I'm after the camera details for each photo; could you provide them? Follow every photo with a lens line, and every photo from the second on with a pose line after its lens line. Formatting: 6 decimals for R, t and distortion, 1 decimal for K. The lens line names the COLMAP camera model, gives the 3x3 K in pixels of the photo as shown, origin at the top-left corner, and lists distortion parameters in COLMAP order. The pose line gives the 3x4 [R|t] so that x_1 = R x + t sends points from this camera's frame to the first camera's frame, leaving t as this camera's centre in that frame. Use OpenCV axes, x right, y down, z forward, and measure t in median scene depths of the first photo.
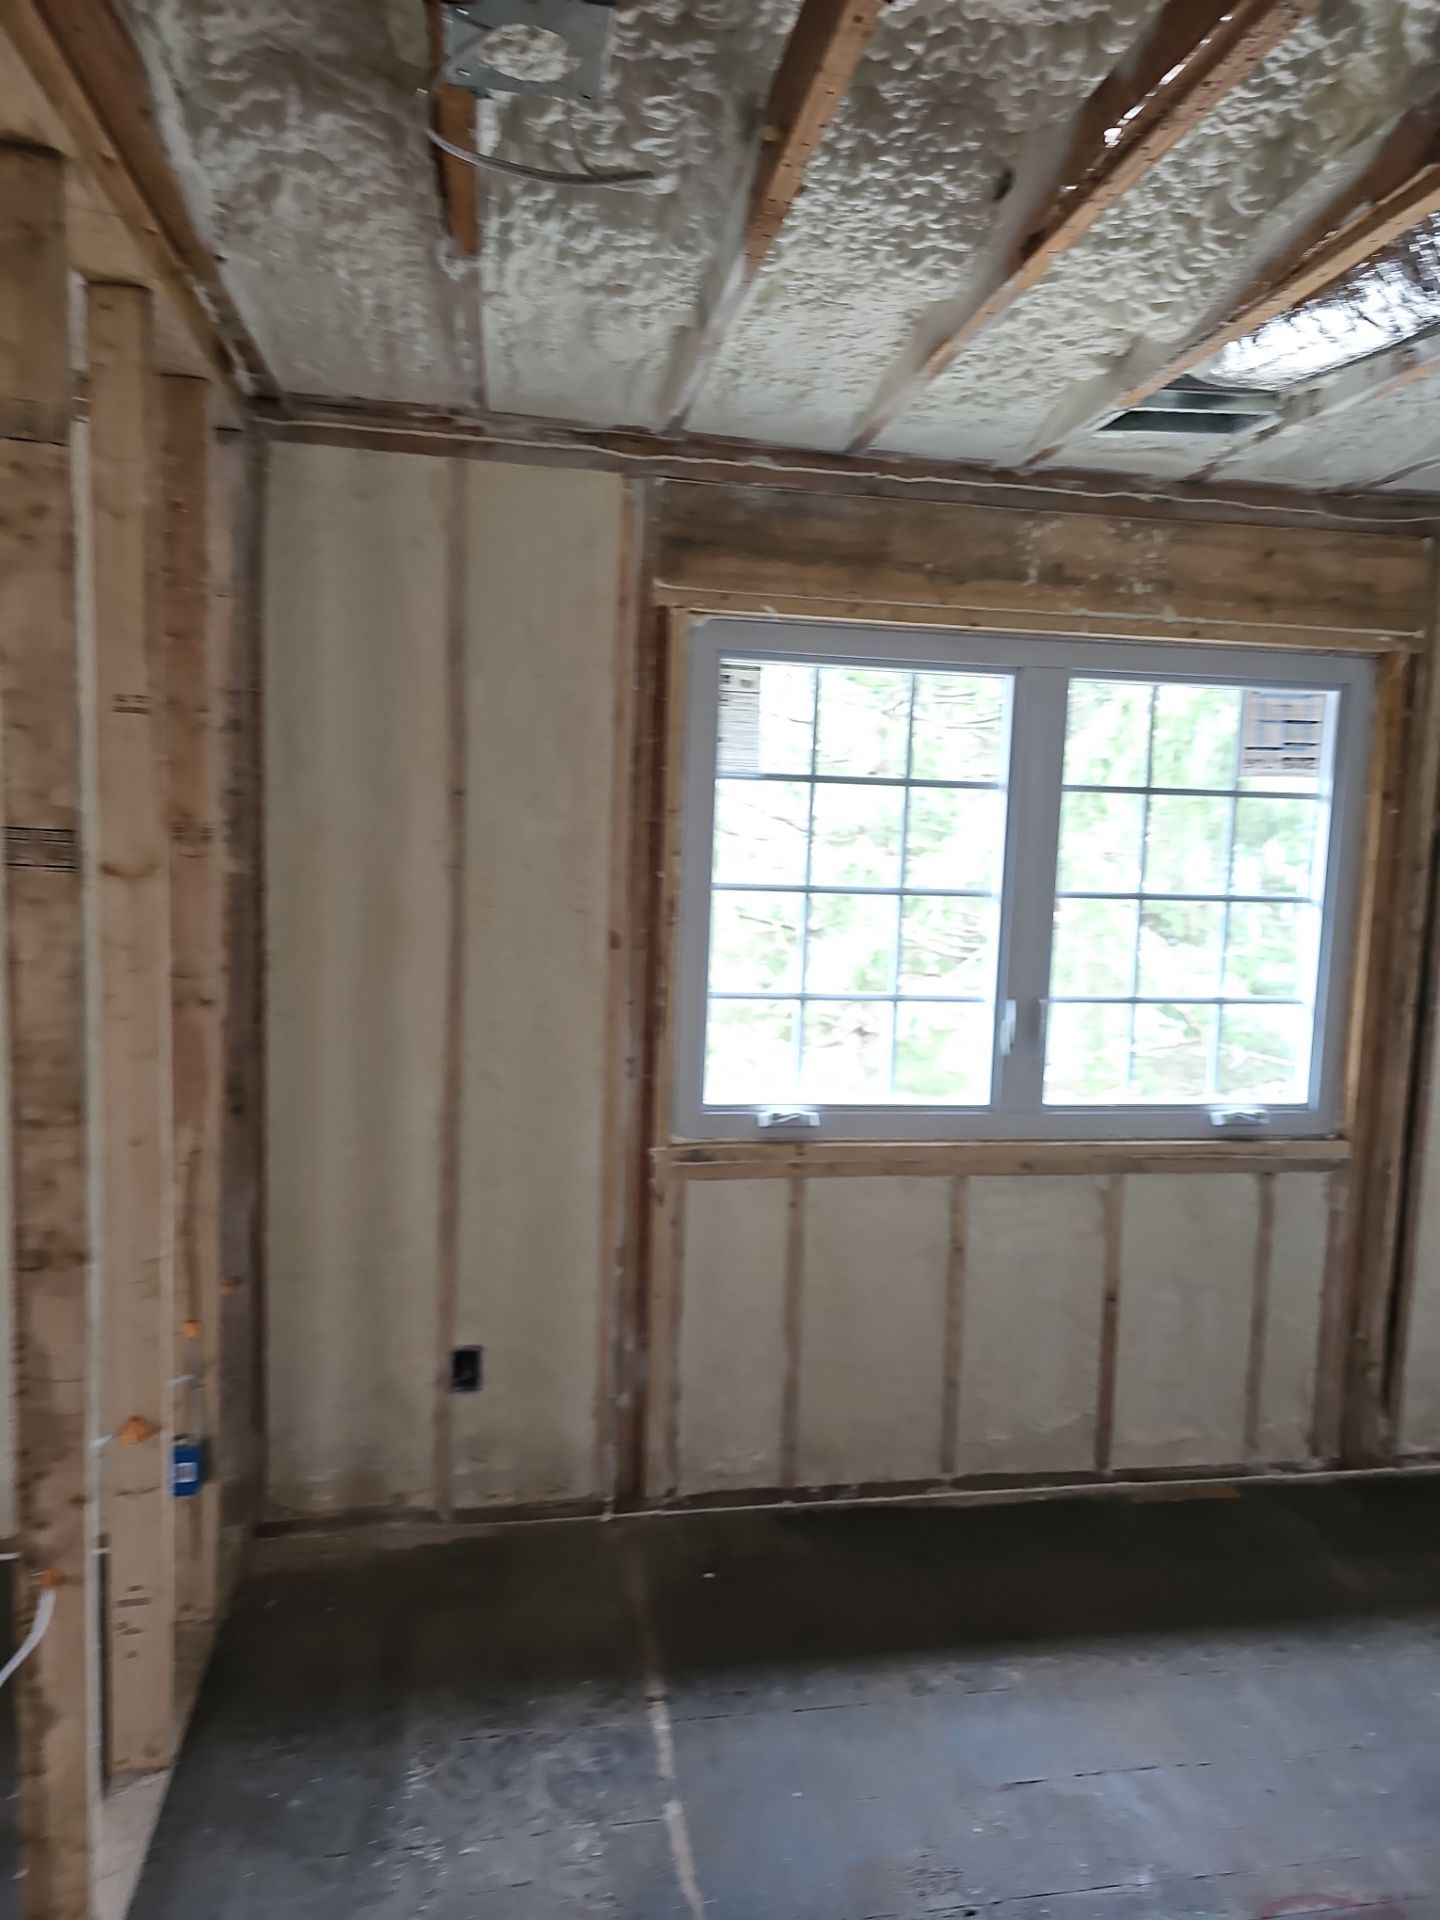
lens RADIAL K [[1428.7, 0, 778.0], [0, 1428.7, 958.5], [0, 0, 1]] dist [0.009380, -0.006190]
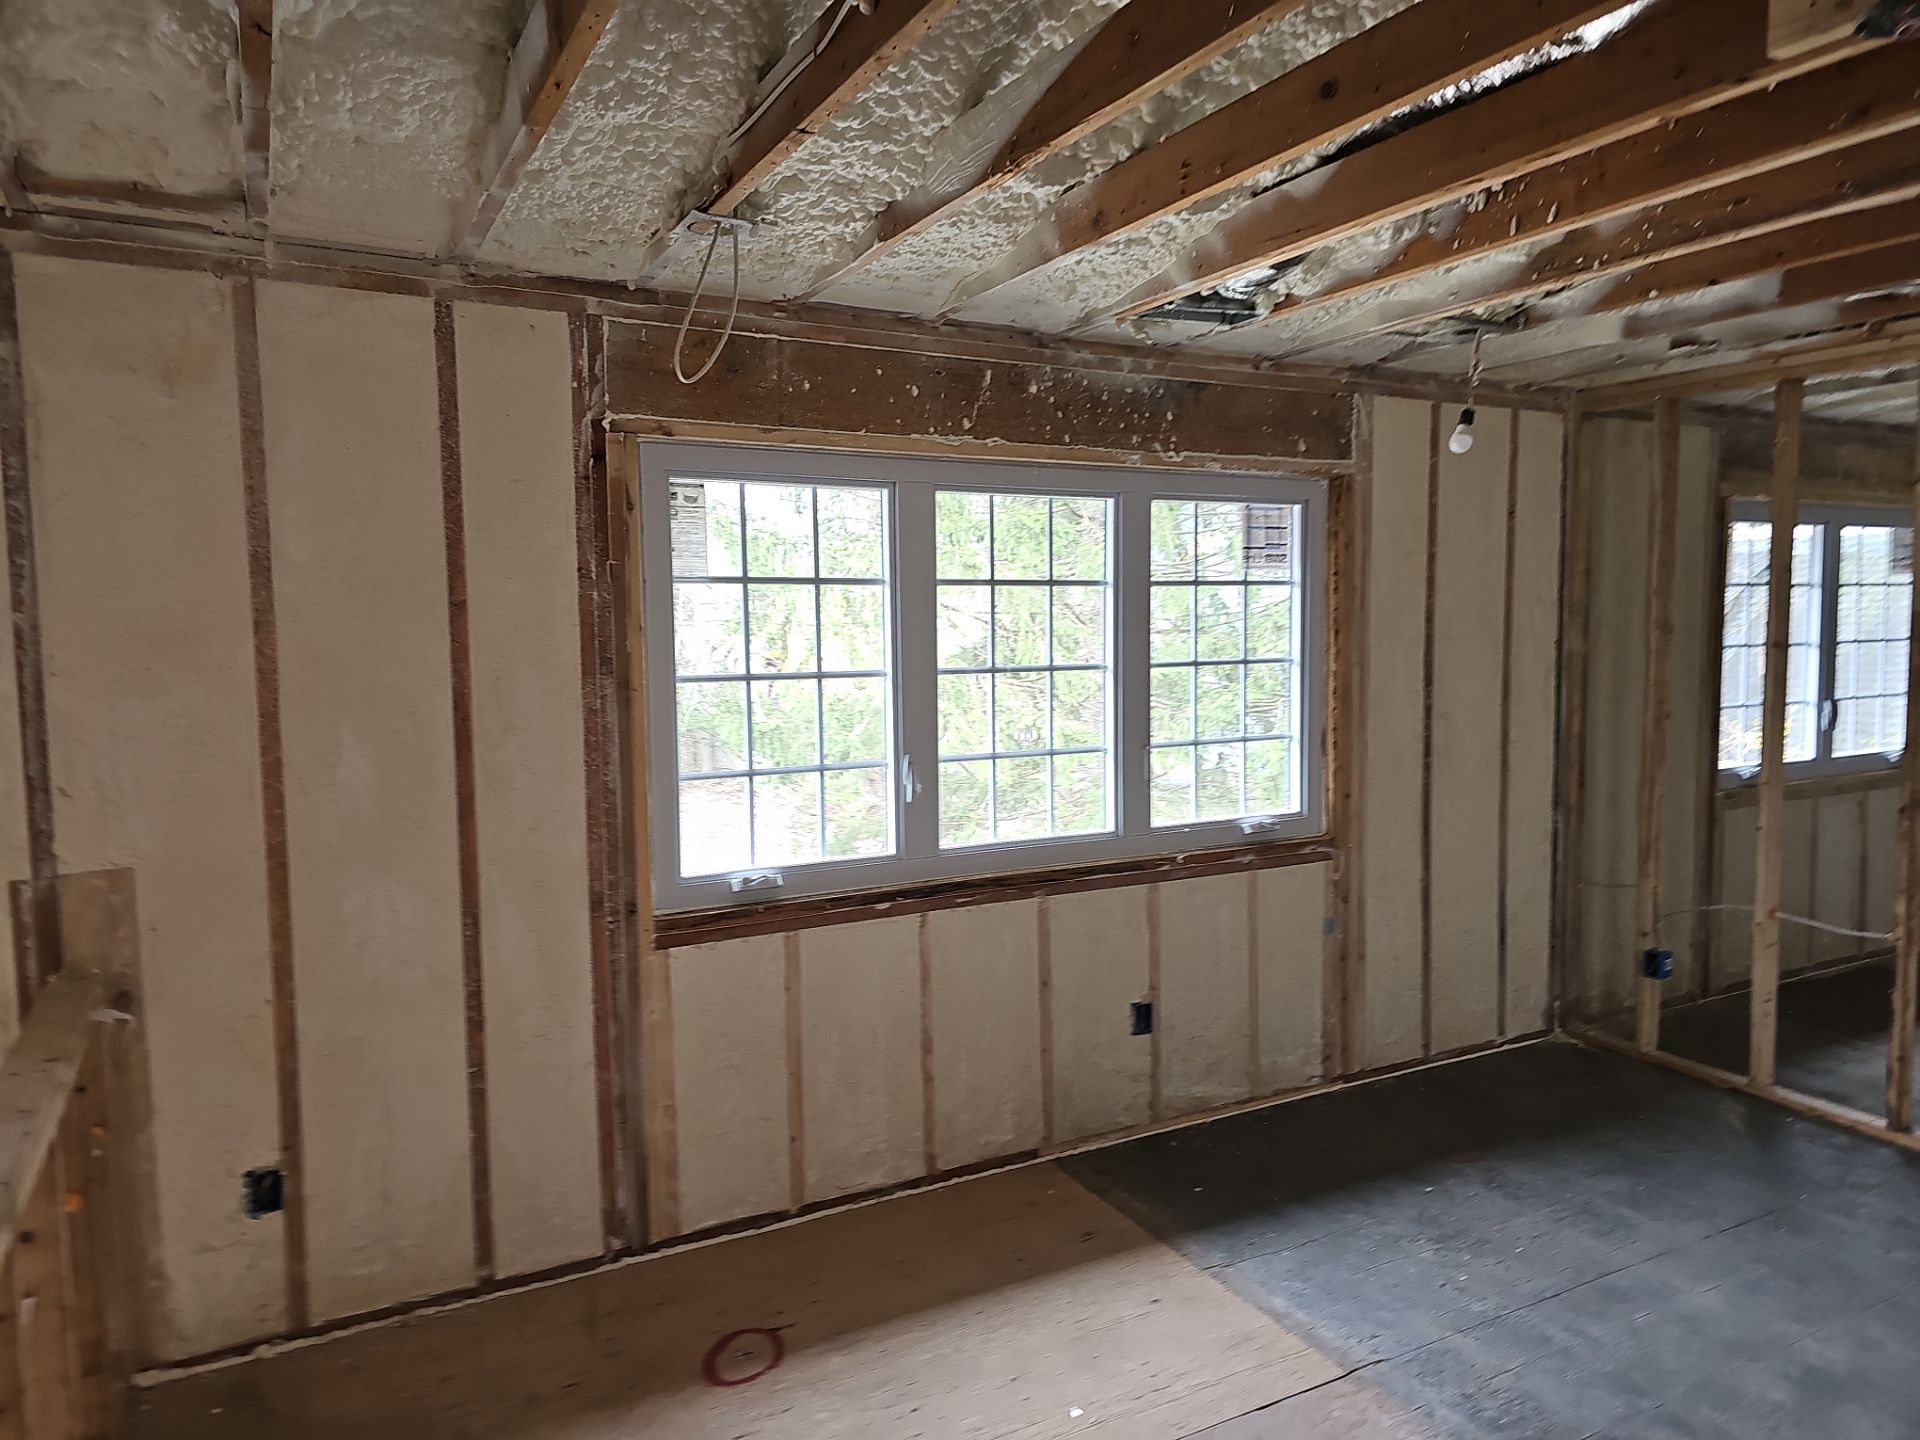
lens RADIAL K [[1281.1, 0, 967.3], [0, 1281.1, 711.3], [0, 0, 1]] dist [0.048521, -0.035932]
pose [[0.949681, -0.064194, 0.306569, -0.294075], [0.070240, 0.997492, -0.008718, -0.003795], [-0.305240, 0.029812, 0.951809, -0.053304]]
